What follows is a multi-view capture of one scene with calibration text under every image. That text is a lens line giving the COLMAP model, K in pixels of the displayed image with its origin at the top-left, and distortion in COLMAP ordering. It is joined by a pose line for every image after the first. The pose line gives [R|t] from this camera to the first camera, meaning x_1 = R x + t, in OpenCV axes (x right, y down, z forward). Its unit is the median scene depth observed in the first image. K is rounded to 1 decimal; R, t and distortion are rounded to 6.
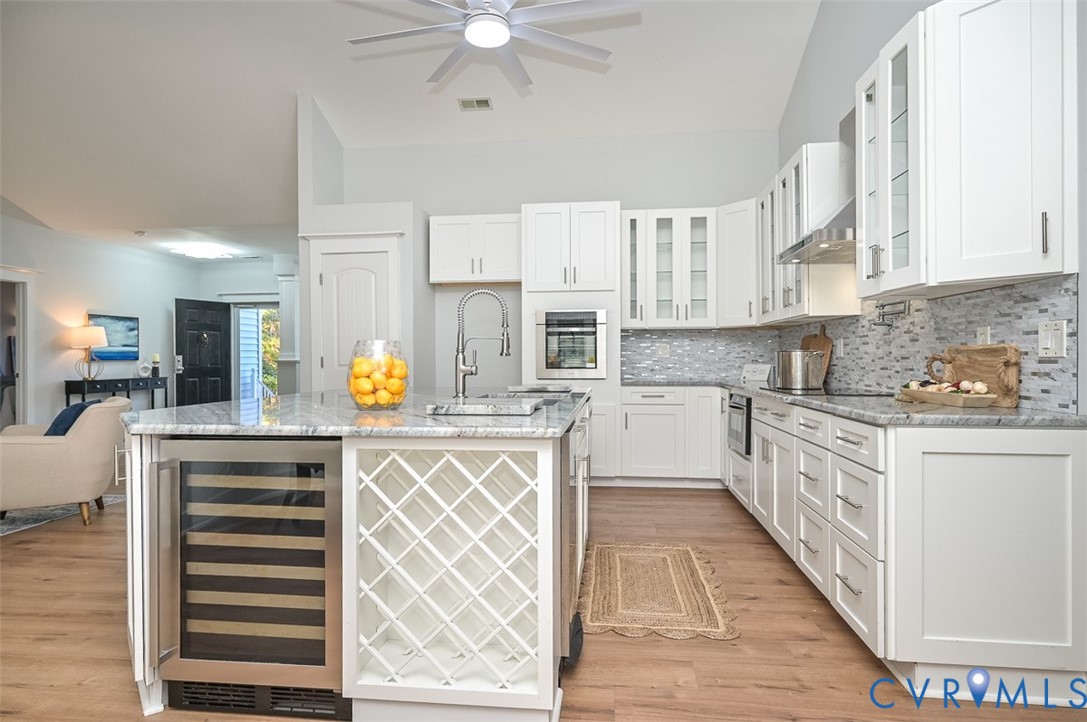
lens RADIAL K [[569.2, 0, 558.0], [0, 569.2, 360.2], [0, 0, 1]] dist [-0.003344, 0.000406]
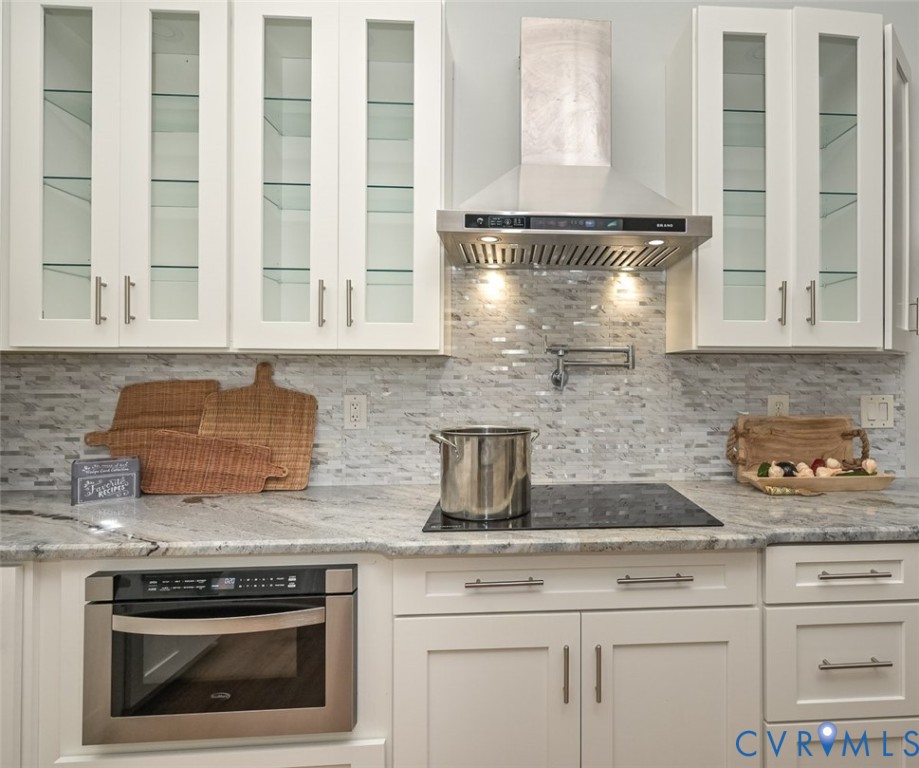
lens RADIAL K [[907.7, 0, 459.7], [0, 907.7, 385.8], [0, 0, 1]] dist [0.017115, 0.000000]
pose [[-0.237207, 0.027825, 0.971061, -0.455748], [0.008779, 0.999610, -0.026499, -0.033964], [-0.971420, 0.002239, -0.237358, 1.578749]]
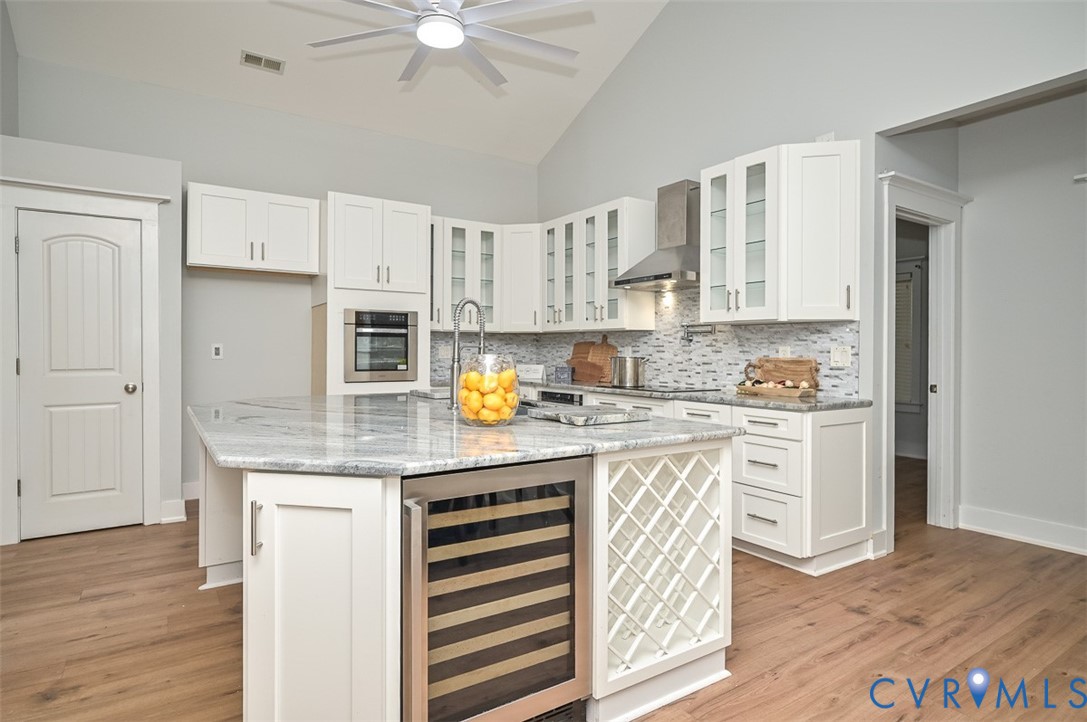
lens RADIAL K [[569.2, 0, 535.6], [0, 569.2, 349.4], [0, 0, 1]] dist [-0.003344, 0.000406]
pose [[0.783892, 0.008761, 0.620835, -0.693806], [-0.005327, 0.999959, -0.007385, -0.029545], [-0.620874, 0.002482, 0.783906, 0.149436]]
